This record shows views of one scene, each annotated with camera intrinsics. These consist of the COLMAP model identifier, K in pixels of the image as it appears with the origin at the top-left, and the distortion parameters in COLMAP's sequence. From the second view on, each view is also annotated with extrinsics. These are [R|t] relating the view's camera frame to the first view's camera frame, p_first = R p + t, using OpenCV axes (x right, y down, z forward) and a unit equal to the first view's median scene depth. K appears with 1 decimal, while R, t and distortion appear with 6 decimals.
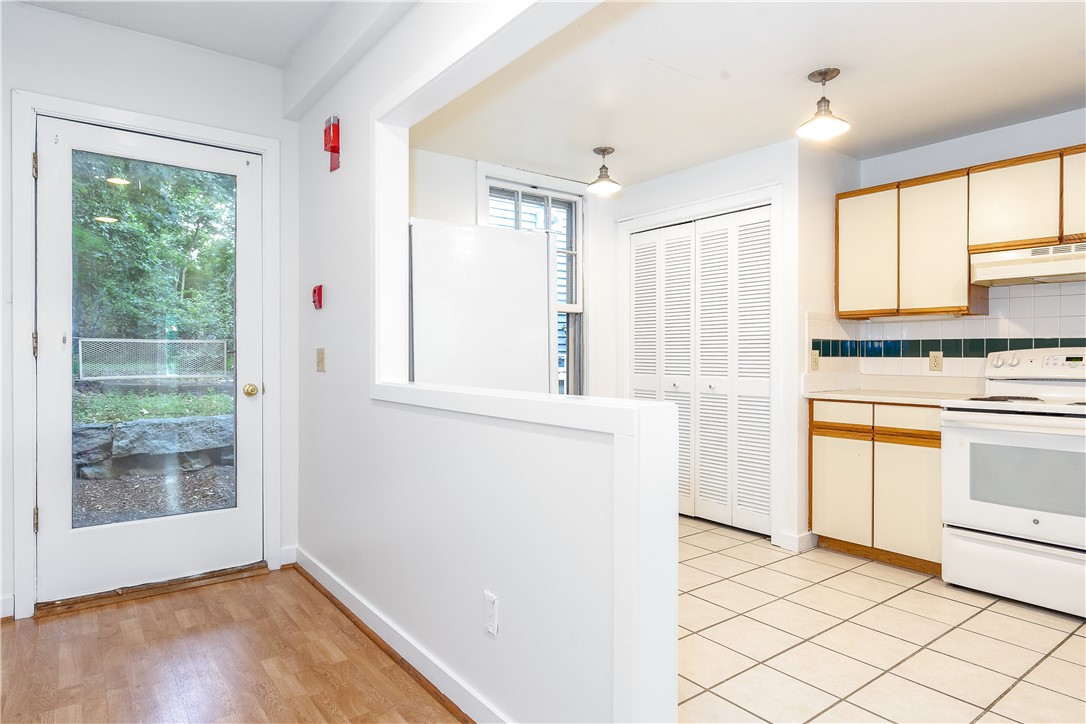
lens RADIAL K [[652.8, 0, 543.0], [0, 652.8, 362.0], [0, 0, 1]] dist [-0.007088, -0.001784]
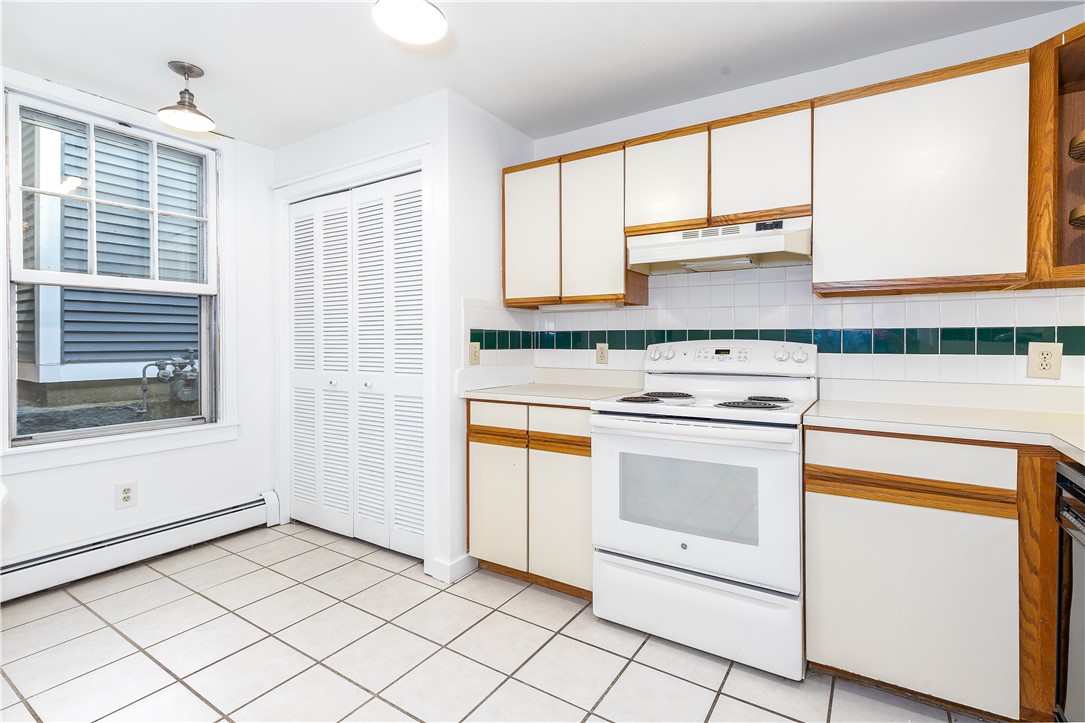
lens RADIAL K [[507.2, 0, 544.4], [0, 507.2, 345.0], [0, 0, 1]] dist [0.000564, 0.000034]
pose [[0.944677, -0.003505, 0.327984, 0.292923], [0.004575, 0.999986, -0.002489, -0.012510], [-0.327970, 0.003852, 0.944680, 0.342513]]
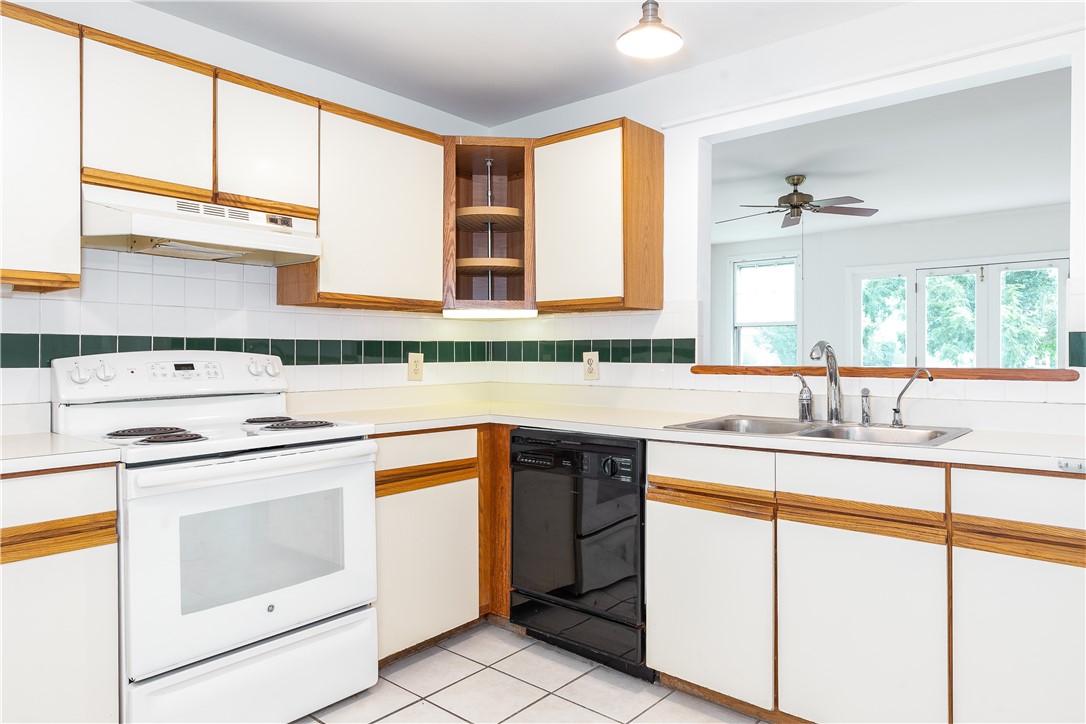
lens RADIAL K [[692.7, 0, 543.0], [0, 692.7, 362.0], [0, 0, 1]] dist [-0.000890, -0.000599]
pose [[-0.189838, -0.015755, 0.981689, -0.001852], [0.011905, 0.999761, 0.018348, -0.017137], [-0.981743, 0.015171, -0.189605, 0.675173]]
